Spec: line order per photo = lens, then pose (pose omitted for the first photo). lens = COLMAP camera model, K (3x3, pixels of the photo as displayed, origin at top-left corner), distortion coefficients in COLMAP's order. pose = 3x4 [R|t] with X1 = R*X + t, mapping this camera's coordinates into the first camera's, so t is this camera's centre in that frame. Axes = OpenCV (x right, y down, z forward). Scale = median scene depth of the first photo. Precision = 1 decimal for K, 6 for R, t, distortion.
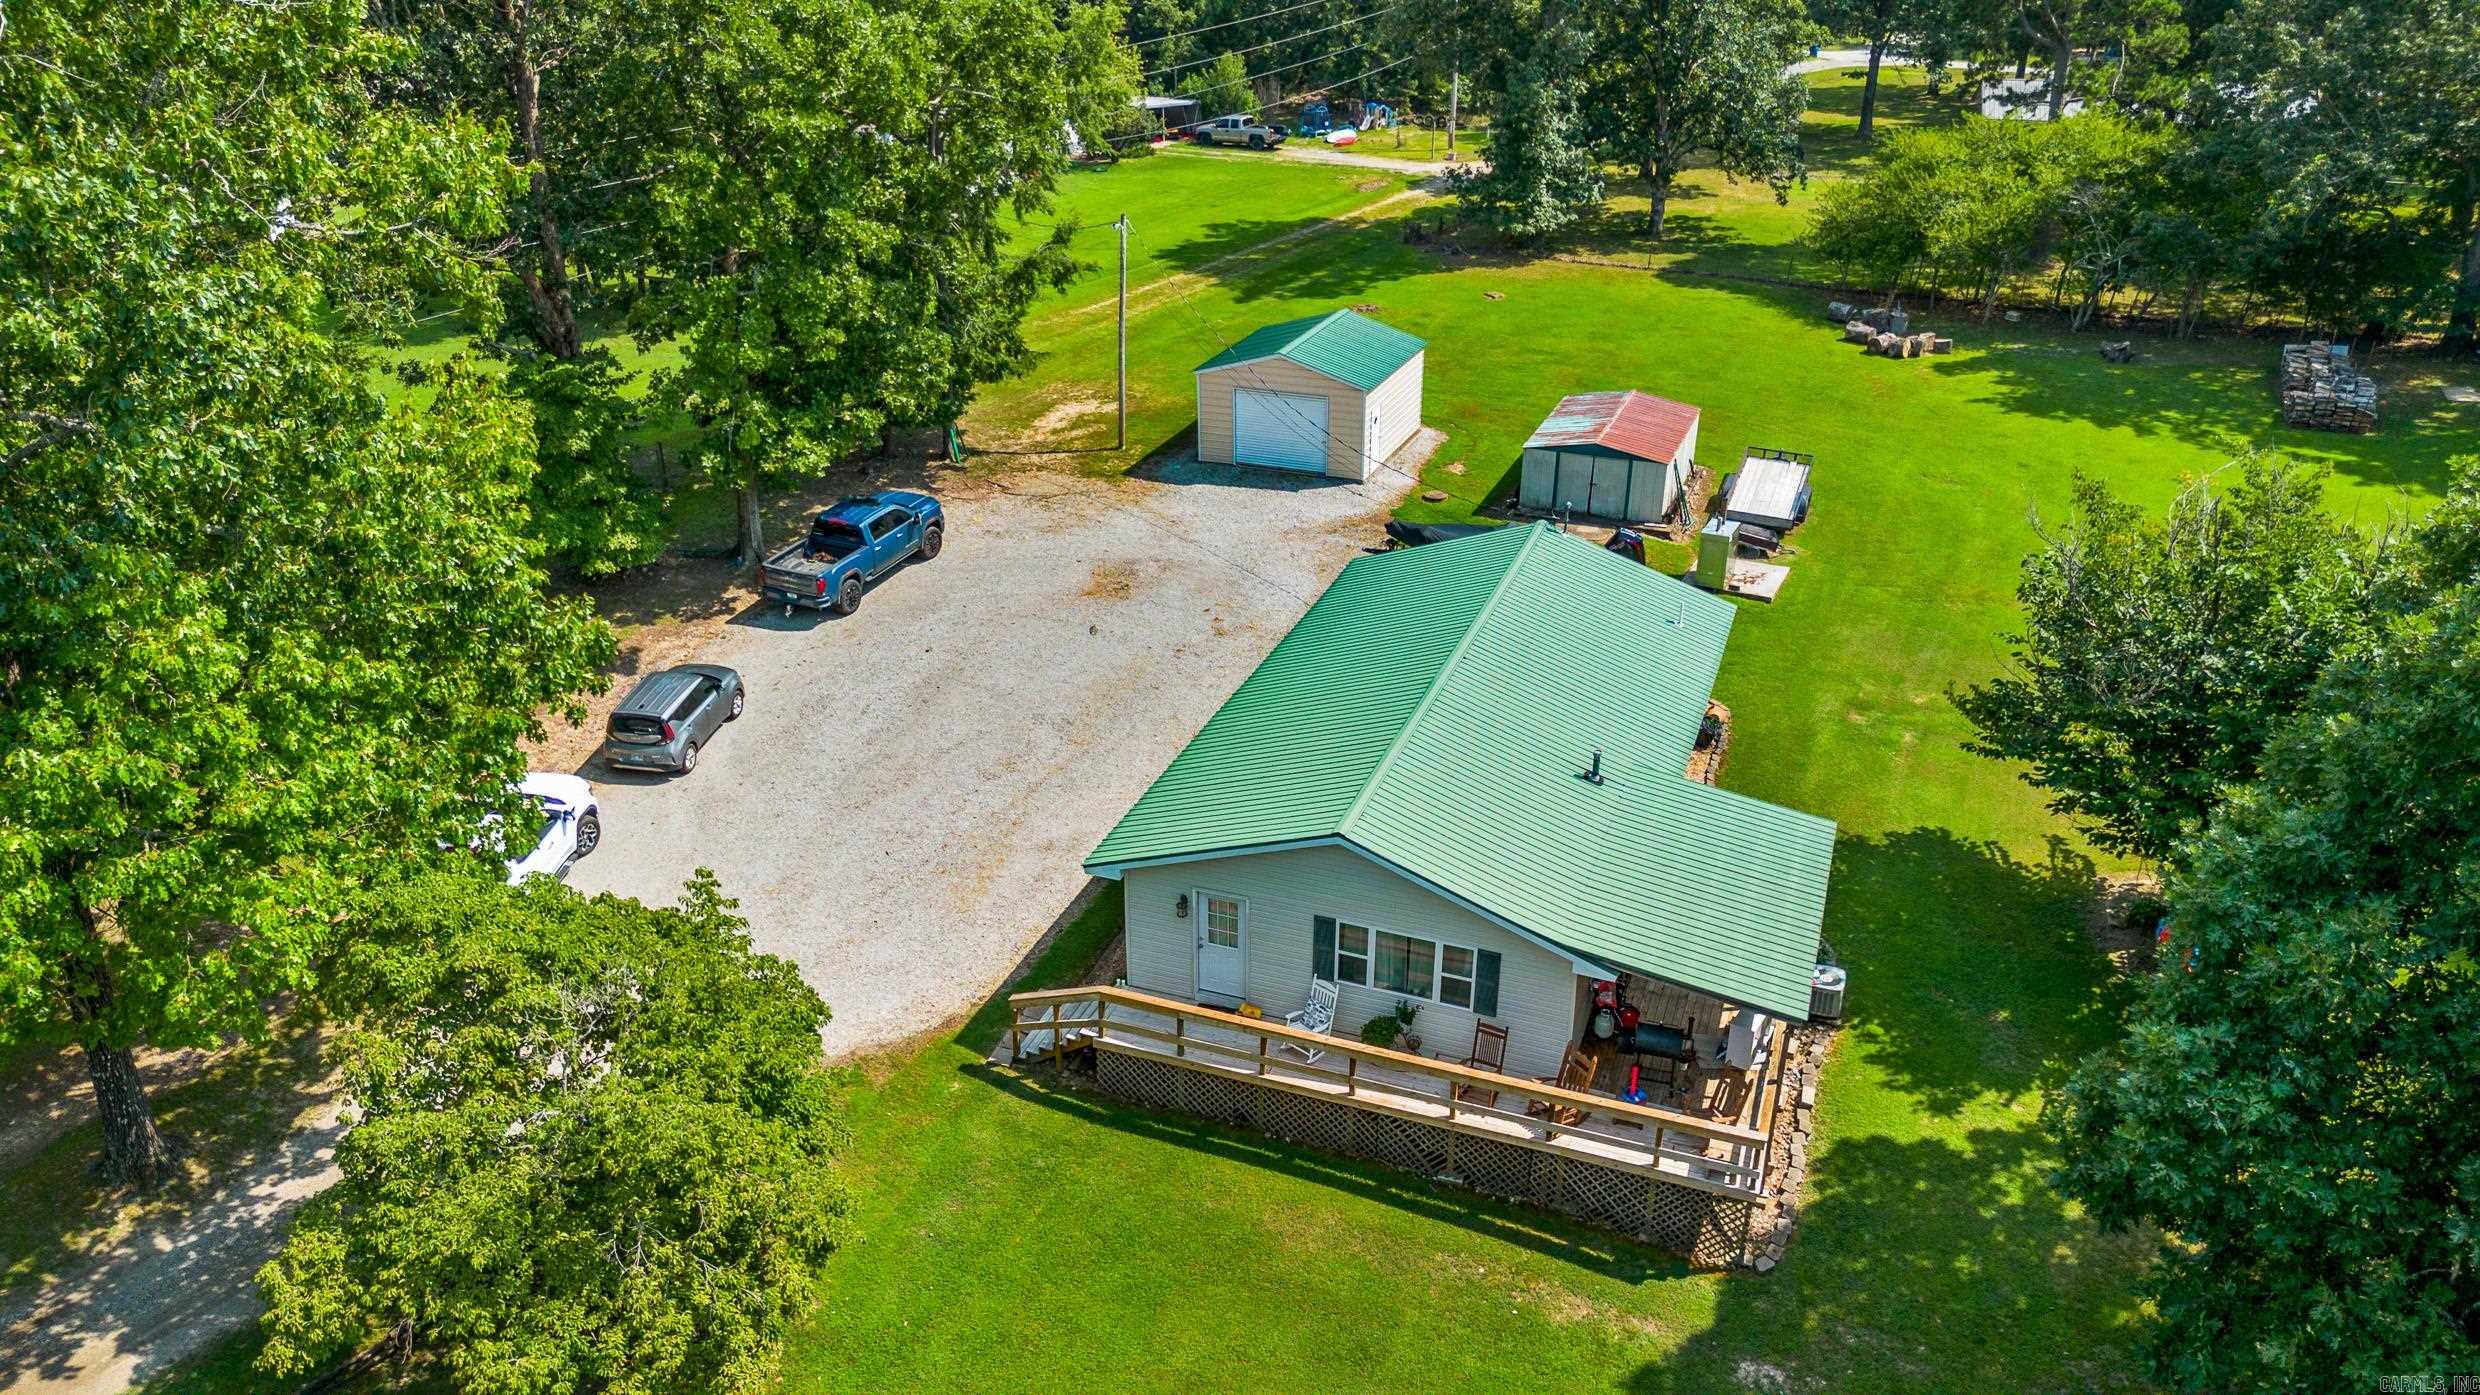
lens RADIAL K [[1744.1, 0, 1239.5], [0, 1744.1, 616.5], [0, 0, 1]] dist [0.003456, 0.000471]
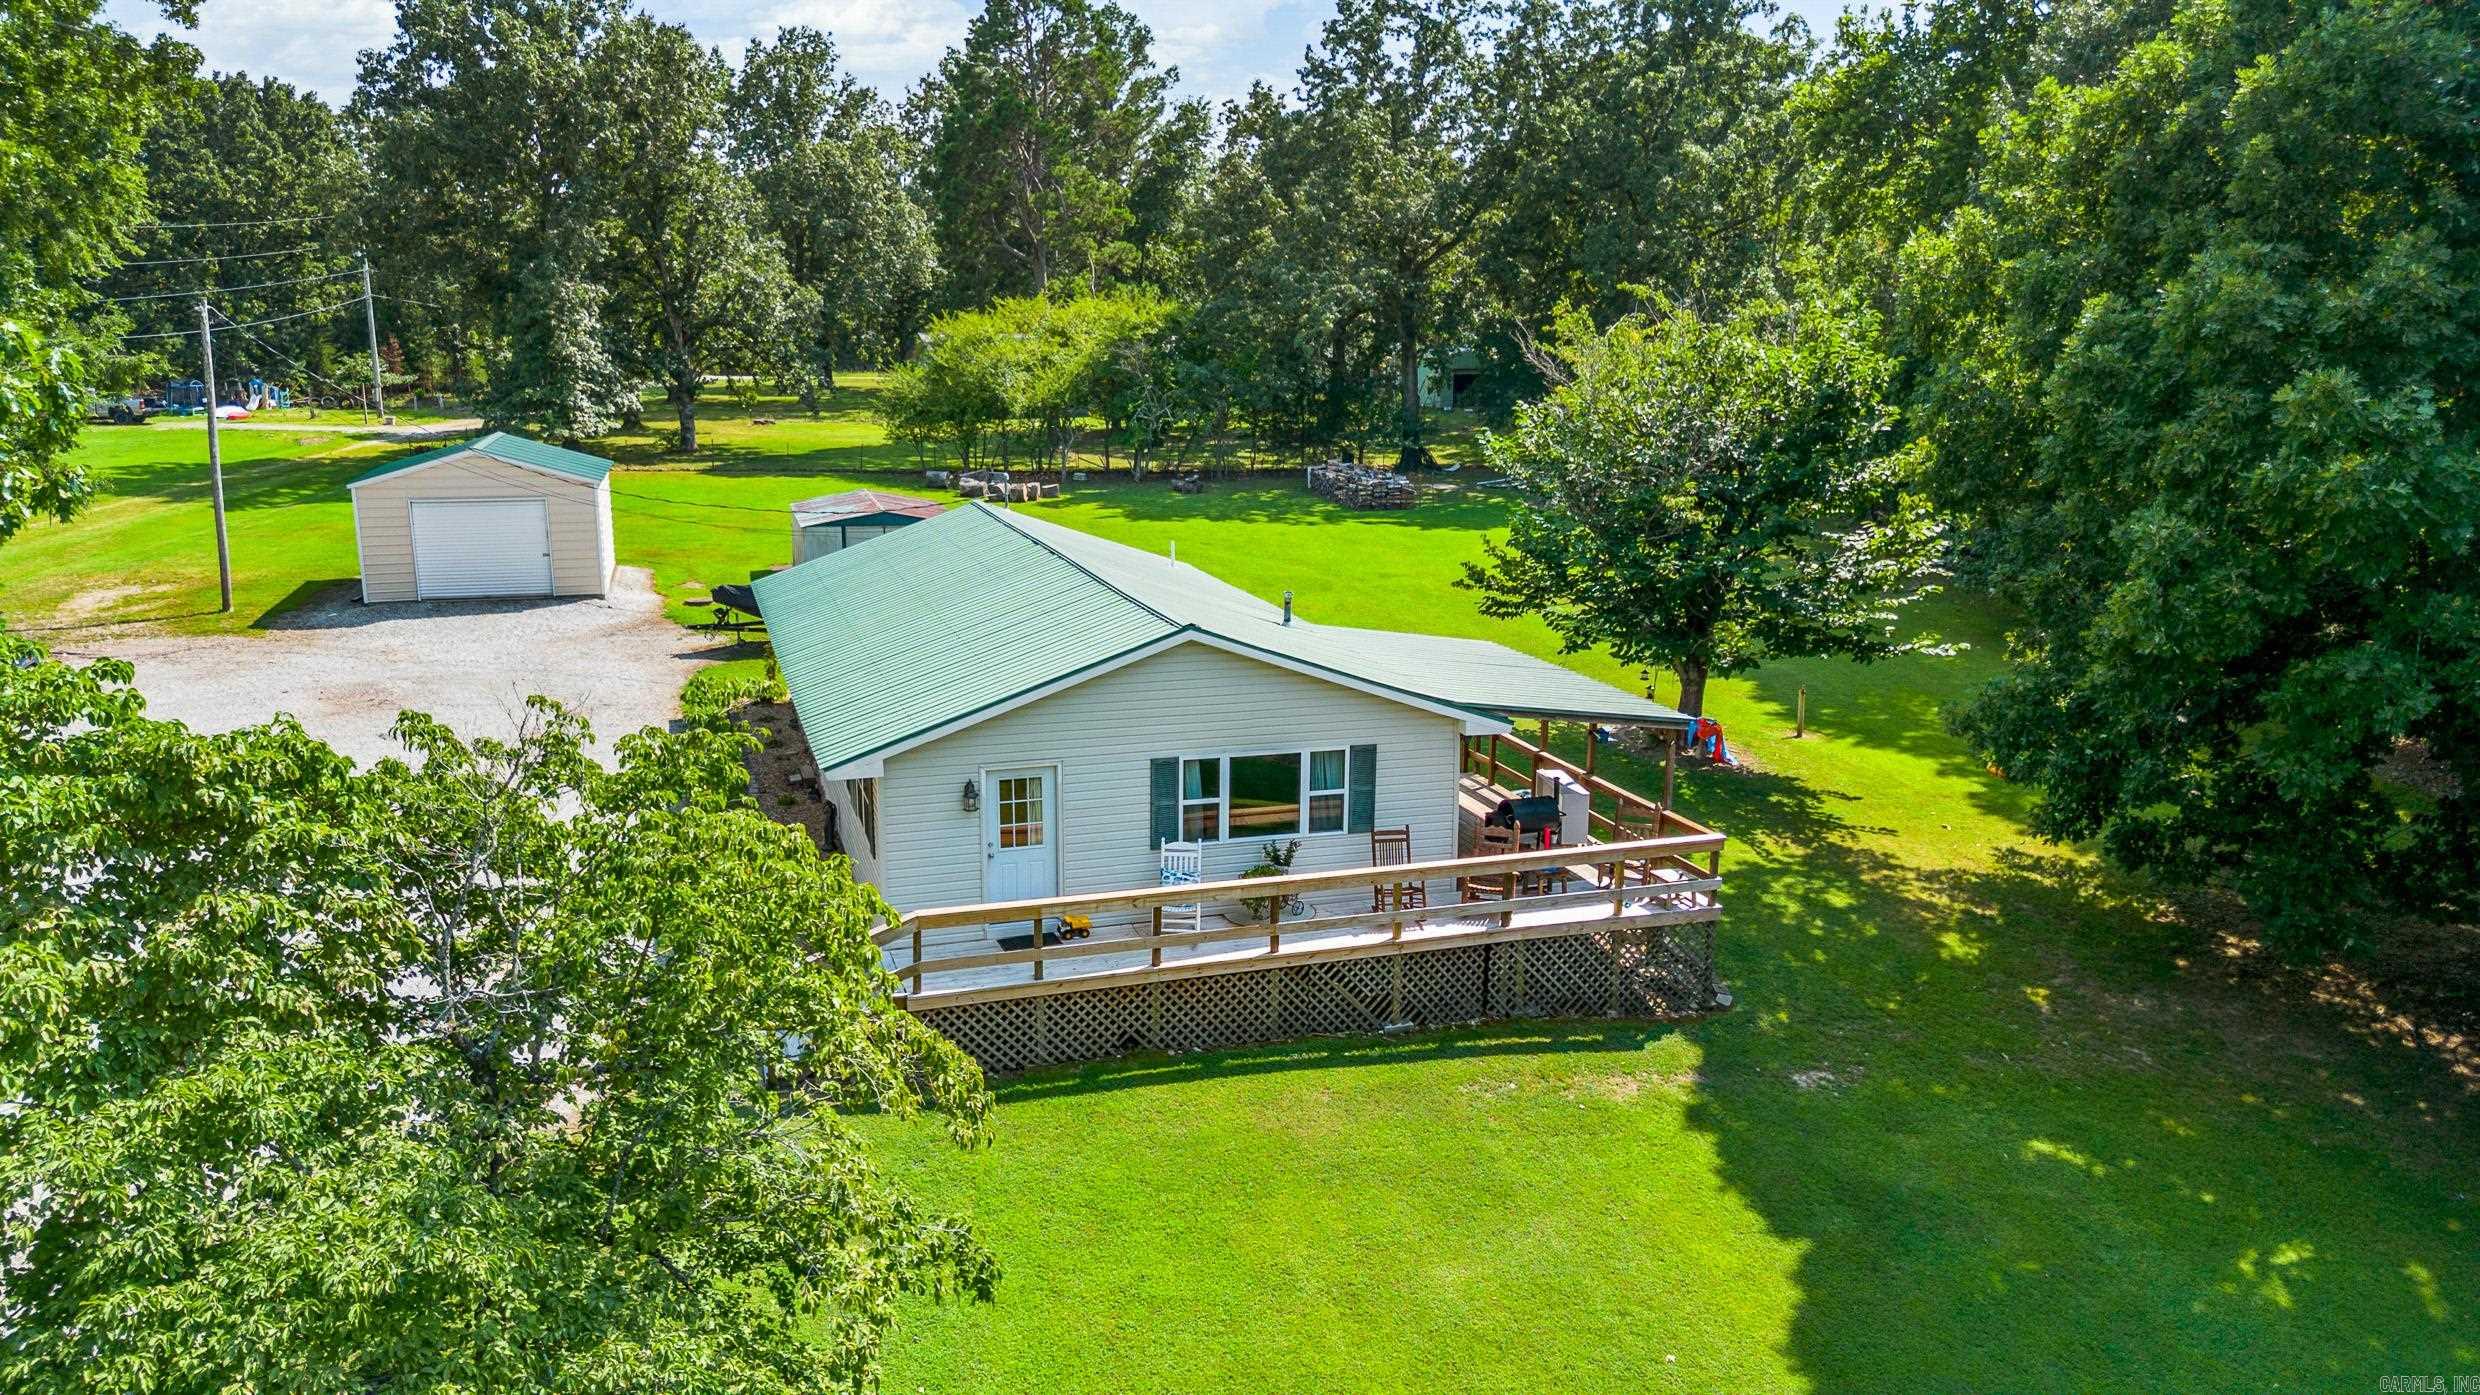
lens RADIAL K [[1738.9, 0, 1240.0], [0, 1738.9, 697.5], [0, 0, 1]] dist [0.001281, -0.001407]
pose [[0.769959, -0.120507, 0.626611, -0.402077], [0.238563, 0.965156, -0.107525, 0.235779], [-0.591819, 0.232276, 0.771879, 0.376952]]
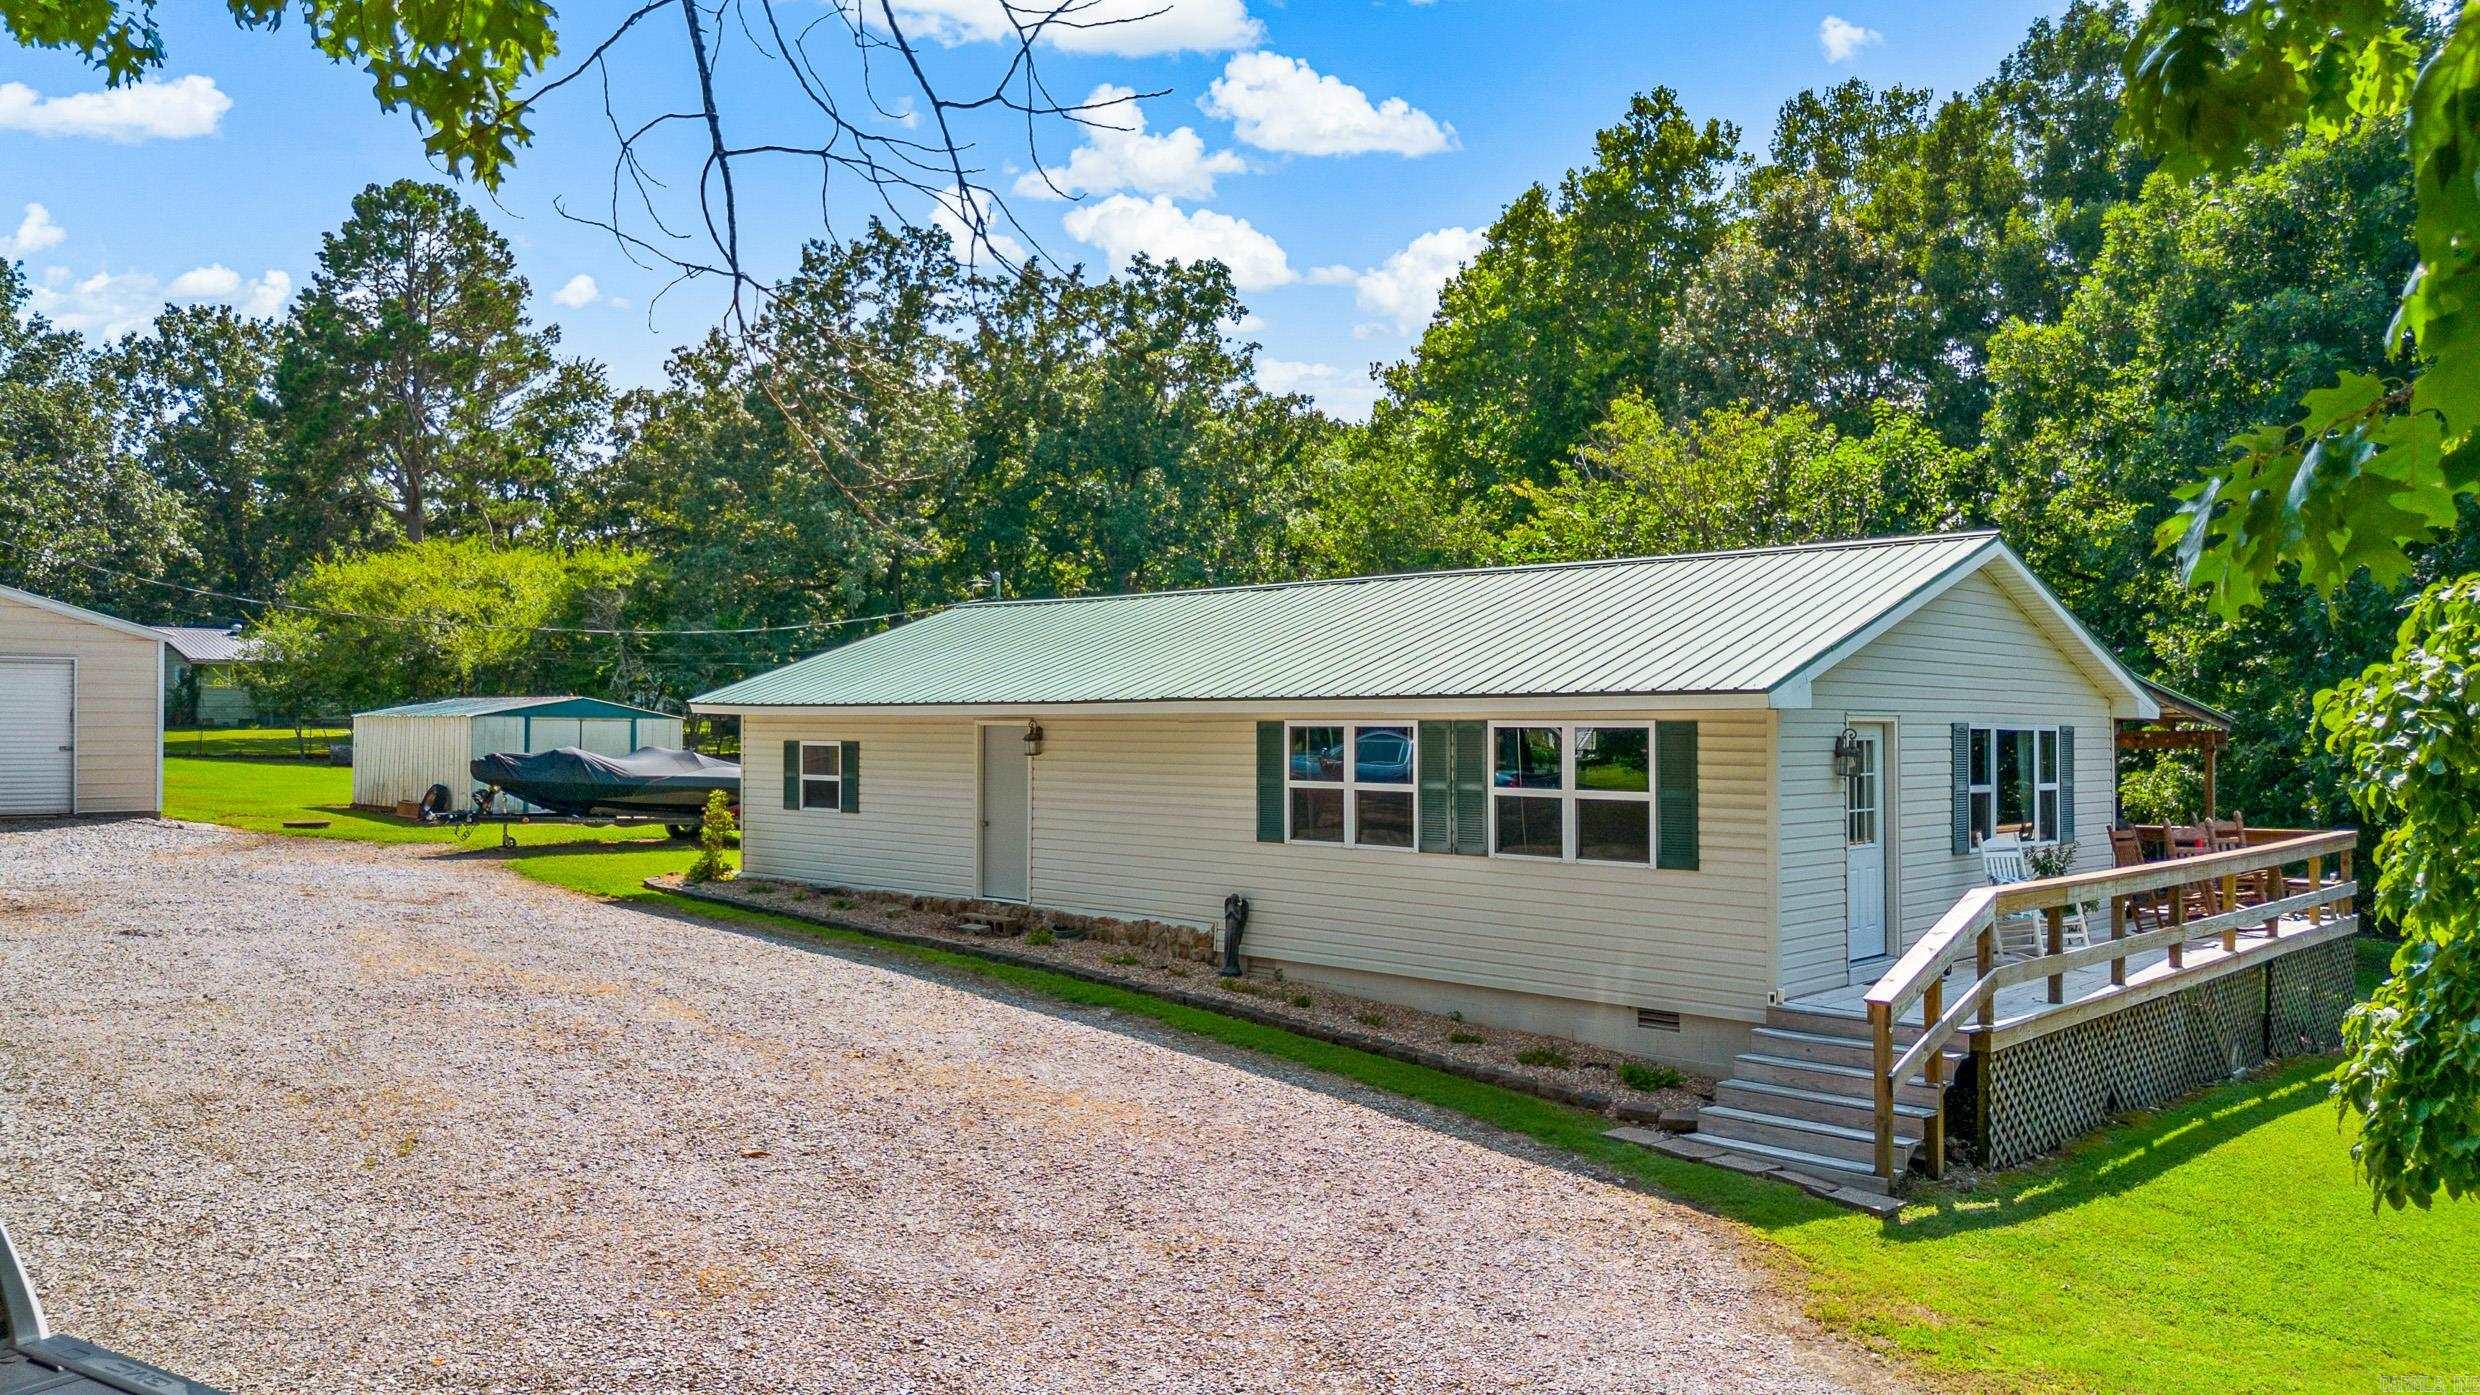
lens RADIAL K [[1791.2, 0, 1240.0], [0, 1791.2, 697.5], [0, 0, 1]] dist [0.005014, 0.000887]
pose [[0.391514, 0.021499, 0.919921, -0.562964], [0.356261, 0.918216, -0.173082, 0.180422], [-0.848407, 0.395496, 0.351835, 0.995769]]
